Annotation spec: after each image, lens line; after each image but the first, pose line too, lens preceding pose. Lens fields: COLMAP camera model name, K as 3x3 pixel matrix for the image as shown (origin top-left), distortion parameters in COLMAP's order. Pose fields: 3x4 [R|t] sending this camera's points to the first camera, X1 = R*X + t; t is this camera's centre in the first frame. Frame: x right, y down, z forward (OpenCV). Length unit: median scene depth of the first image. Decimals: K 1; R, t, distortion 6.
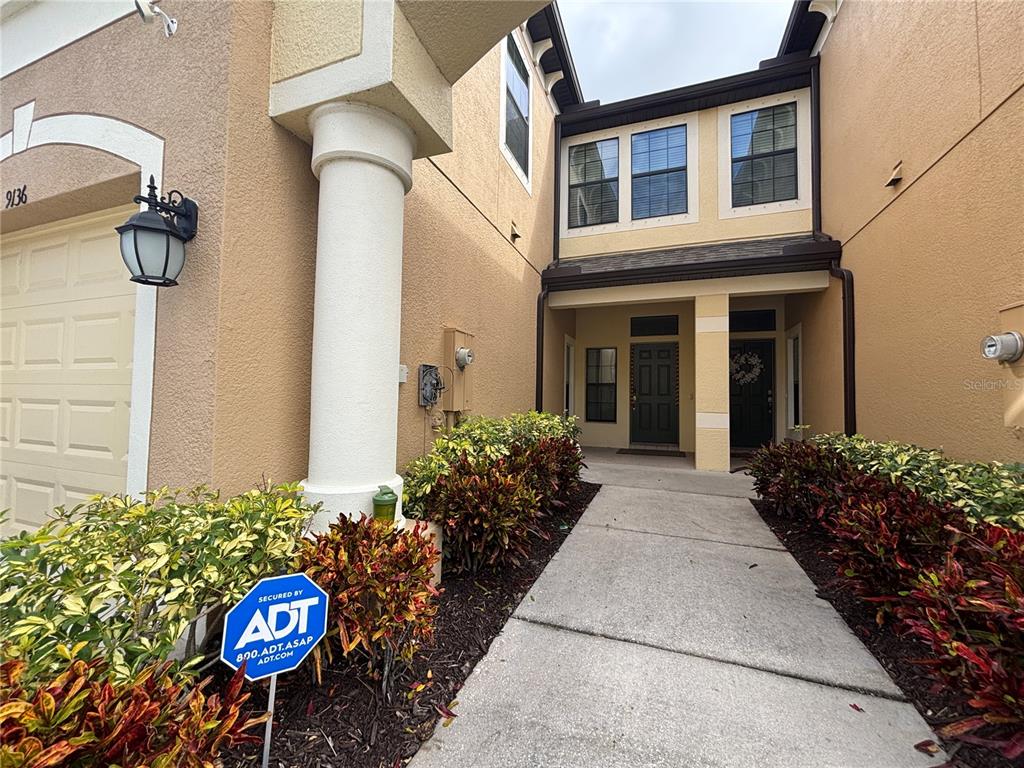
lens RADIAL K [[411.7, 0, 511.2], [0, 411.7, 381.9], [0, 0, 1]] dist [0.002237, -0.000048]
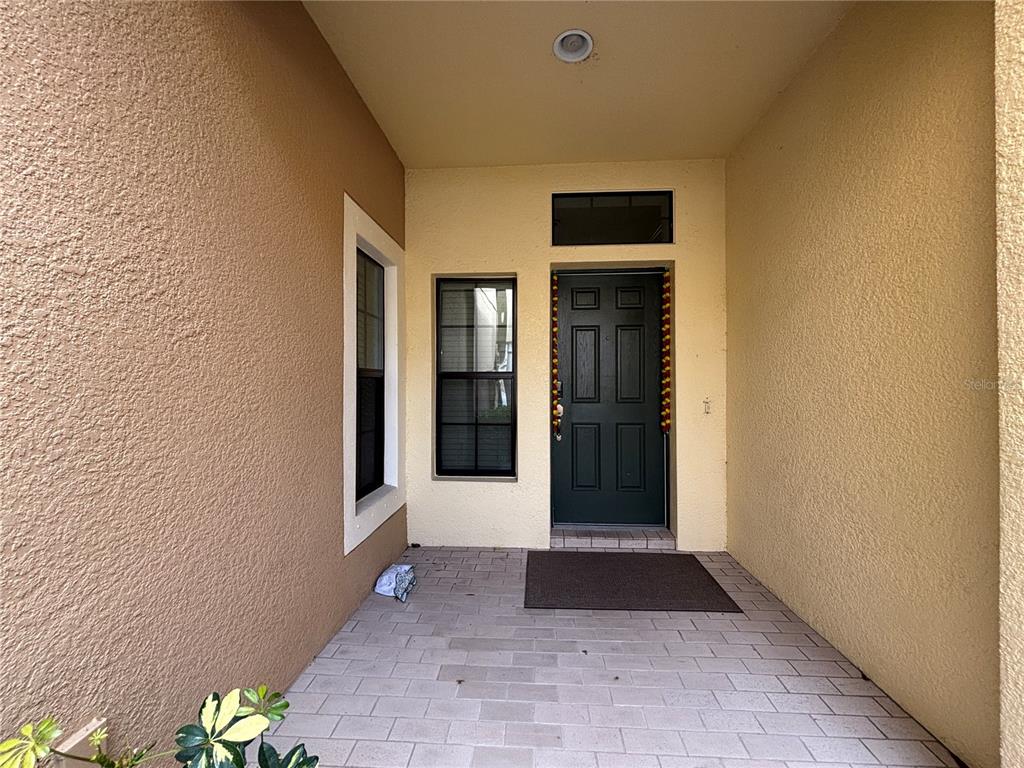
lens RADIAL K [[411.7, 0, 511.2], [0, 411.7, 381.9], [0, 0, 1]] dist [0.002237, -0.000048]
pose [[0.957916, -0.011771, 0.286807, 0.144676], [0.001121, 0.999305, 0.037270, -0.001906], [-0.287047, -0.035380, 0.957263, 0.644614]]
